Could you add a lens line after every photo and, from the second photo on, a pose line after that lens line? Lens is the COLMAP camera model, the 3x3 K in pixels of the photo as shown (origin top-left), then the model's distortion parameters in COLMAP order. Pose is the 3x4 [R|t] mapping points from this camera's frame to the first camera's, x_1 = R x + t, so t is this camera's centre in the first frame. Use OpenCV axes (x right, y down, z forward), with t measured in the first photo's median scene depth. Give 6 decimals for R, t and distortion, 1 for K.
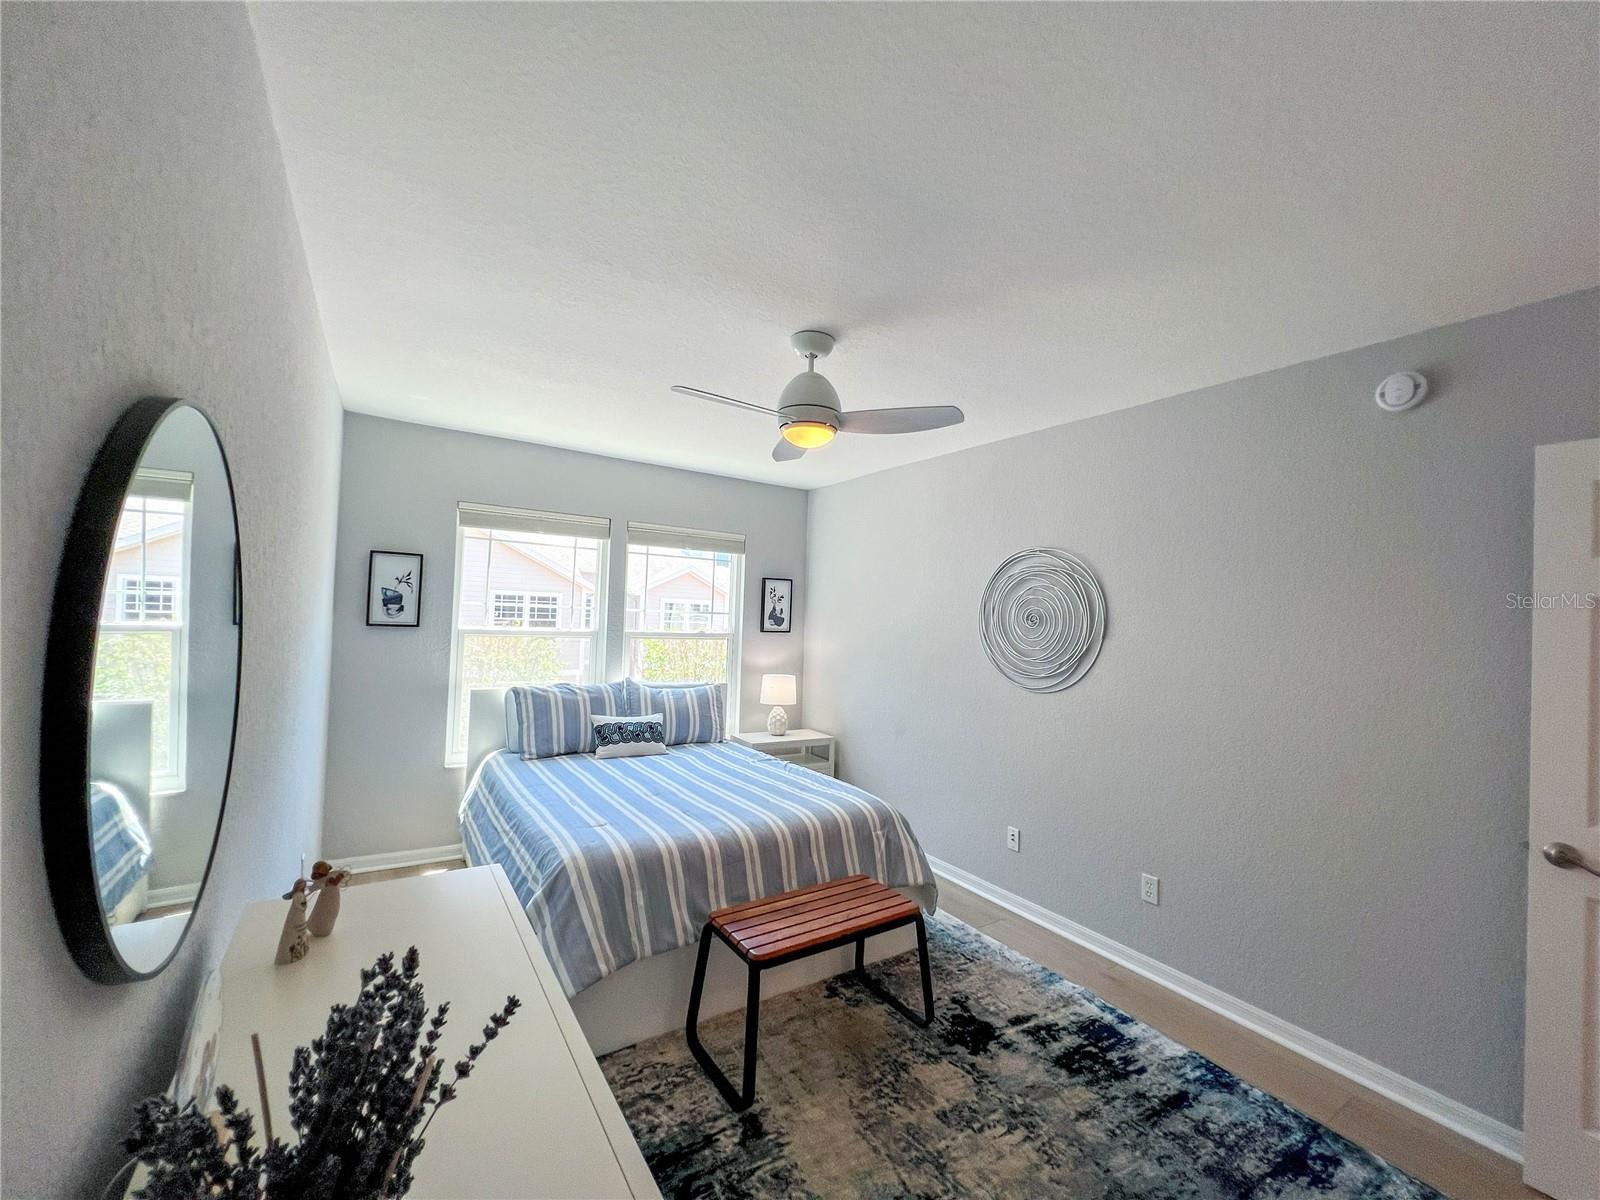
lens RADIAL K [[644.9, 0, 801.5], [0, 644.9, 593.9], [0, 0, 1]] dist [-0.003501, 0.000246]
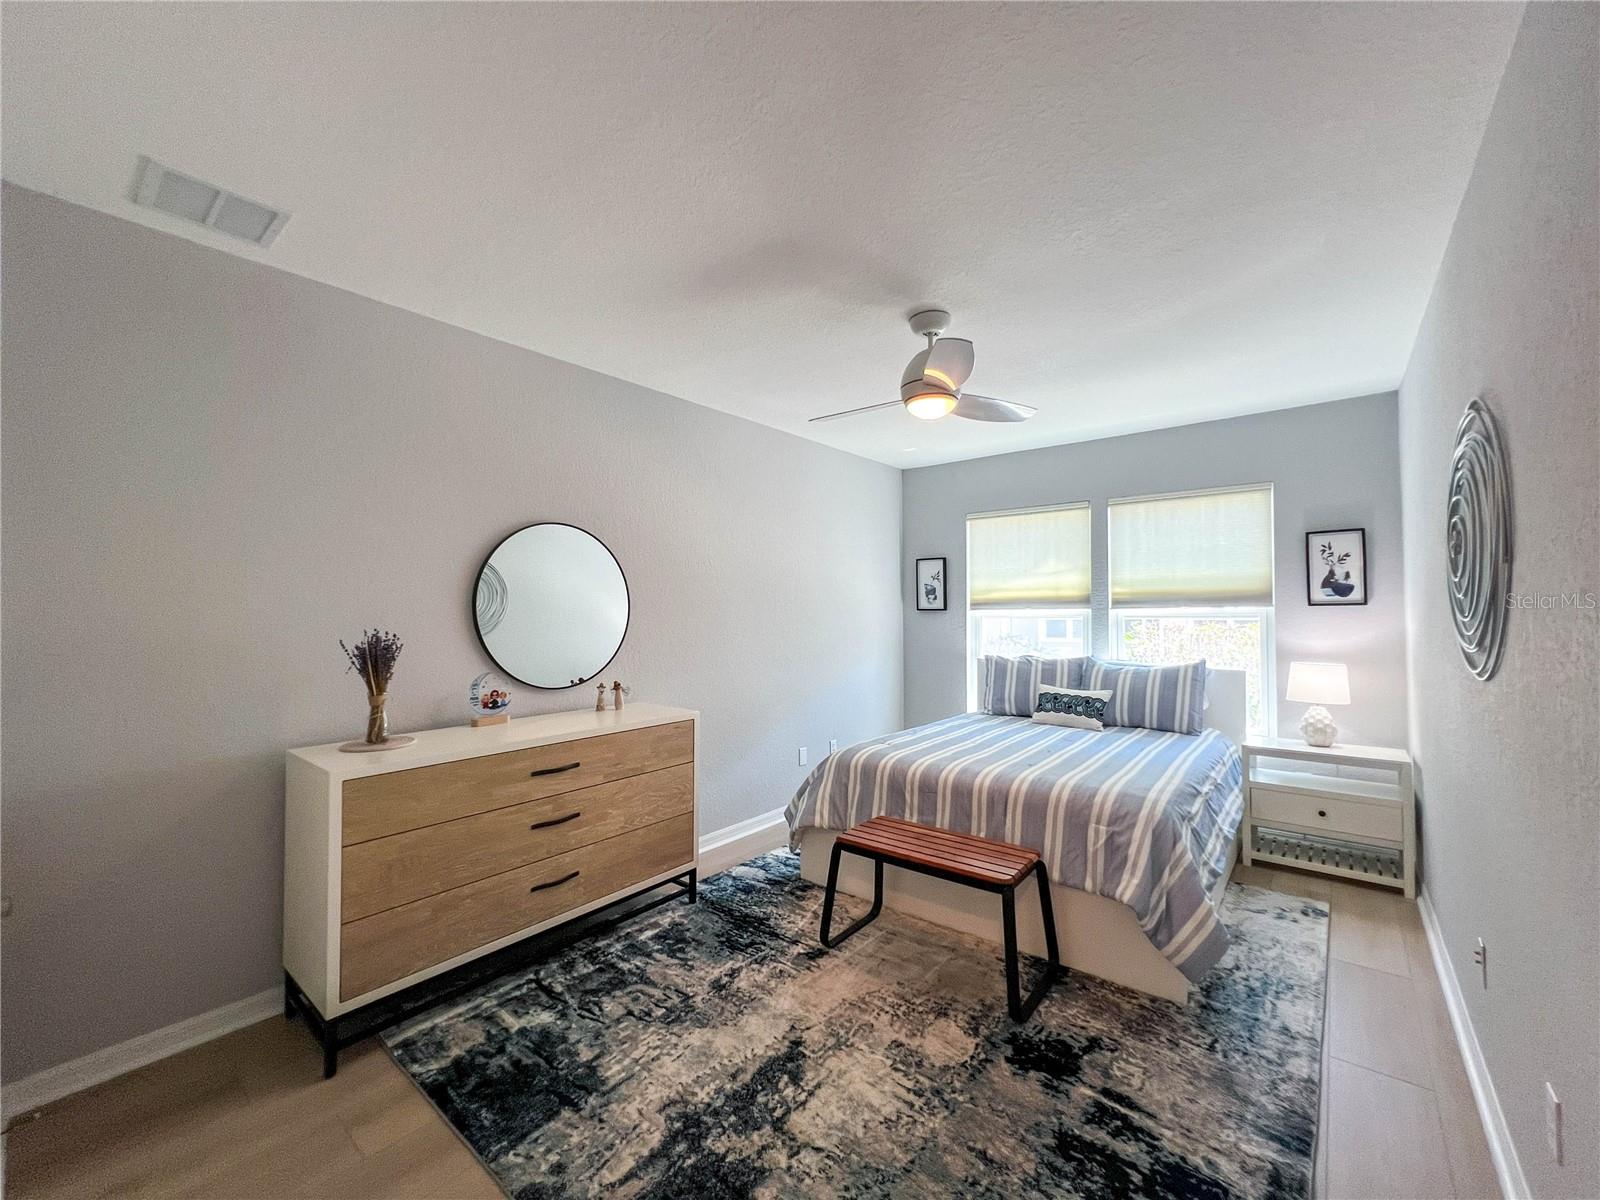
lens RADIAL K [[644.9, 0, 801.5], [0, 644.9, 593.9], [0, 0, 1]] dist [-0.003501, 0.000246]
pose [[0.294635, -0.065467, -0.953365, 0.635679], [0.050233, 0.997332, -0.052962, 0.074719], [0.954289, -0.032286, 0.297138, 0.302815]]
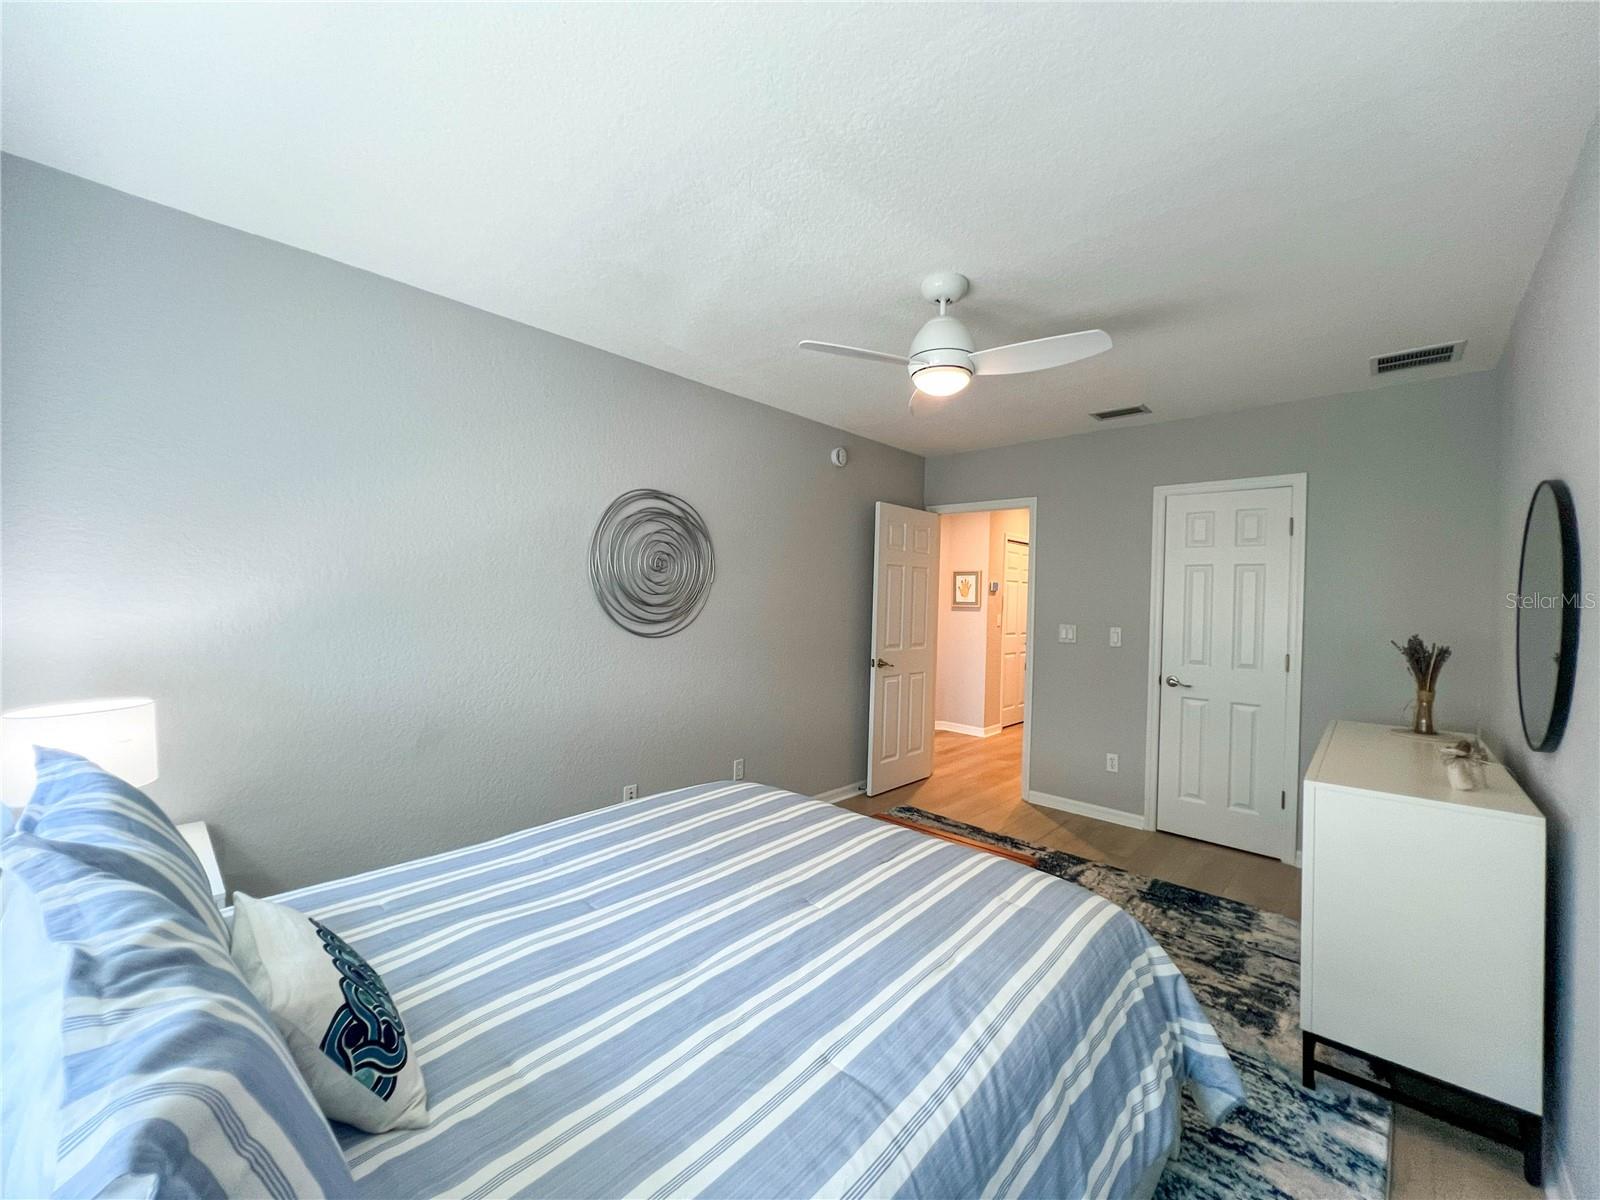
lens RADIAL K [[644.9, 0, 801.5], [0, 644.9, 593.9], [0, 0, 1]] dist [-0.003501, 0.000246]
pose [[-0.248272, -0.043471, 0.967714, -0.584353], [-0.069130, 0.997241, 0.027062, 0.040386], [-0.966221, -0.060180, -0.250592, 0.938950]]
